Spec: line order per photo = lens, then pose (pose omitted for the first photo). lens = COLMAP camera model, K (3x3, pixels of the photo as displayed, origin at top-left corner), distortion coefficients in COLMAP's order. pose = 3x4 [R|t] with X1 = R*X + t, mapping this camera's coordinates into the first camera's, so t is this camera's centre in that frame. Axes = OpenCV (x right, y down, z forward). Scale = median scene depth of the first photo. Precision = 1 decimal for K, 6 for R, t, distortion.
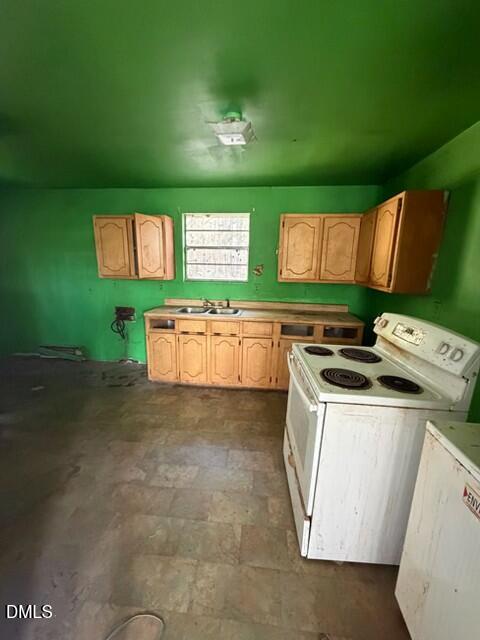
lens RADIAL K [[256.3, 0, 239.4], [0, 256.3, 320.0], [0, 0, 1]] dist [0.004736, -0.000558]
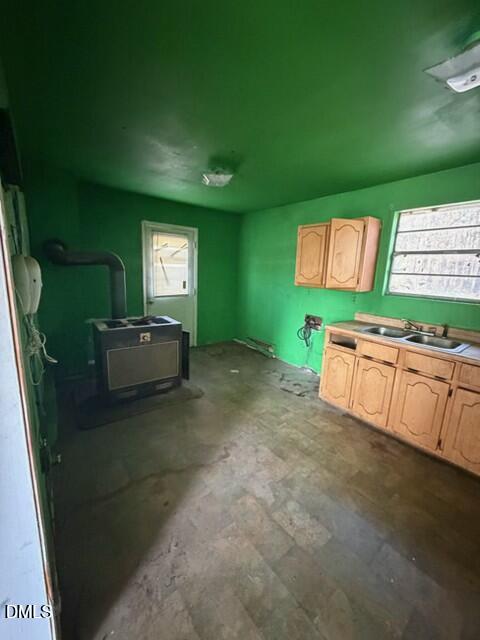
lens RADIAL K [[256.3, 0, 239.1], [0, 256.3, 319.2], [0, 0, 1]] dist [0.004736, -0.000558]
pose [[0.694762, 0.147461, -0.703961, 0.082430], [-0.170707, 0.984598, 0.037770, -0.041481], [0.698688, 0.093930, 0.709234, 0.168591]]
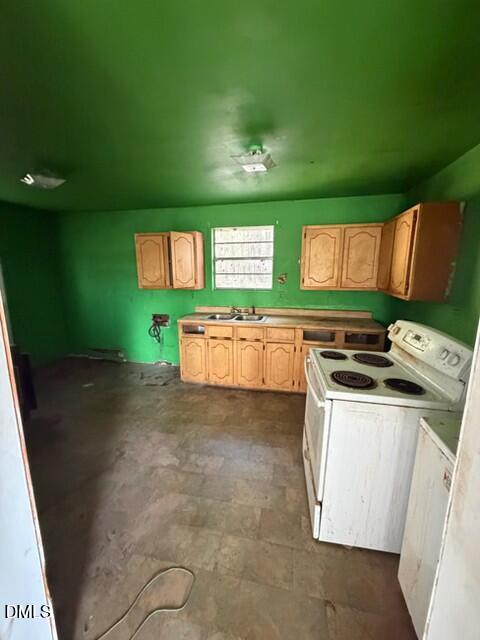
lens RADIAL K [[256.3, 0, 238.2], [0, 256.3, 320.9], [0, 0, 1]] dist [0.004736, -0.000558]
pose [[0.993007, -0.000760, -0.118052, 0.028009], [-0.001154, 0.999869, -0.016143, -0.005849], [0.118049, 0.016167, 0.992876, -0.097572]]
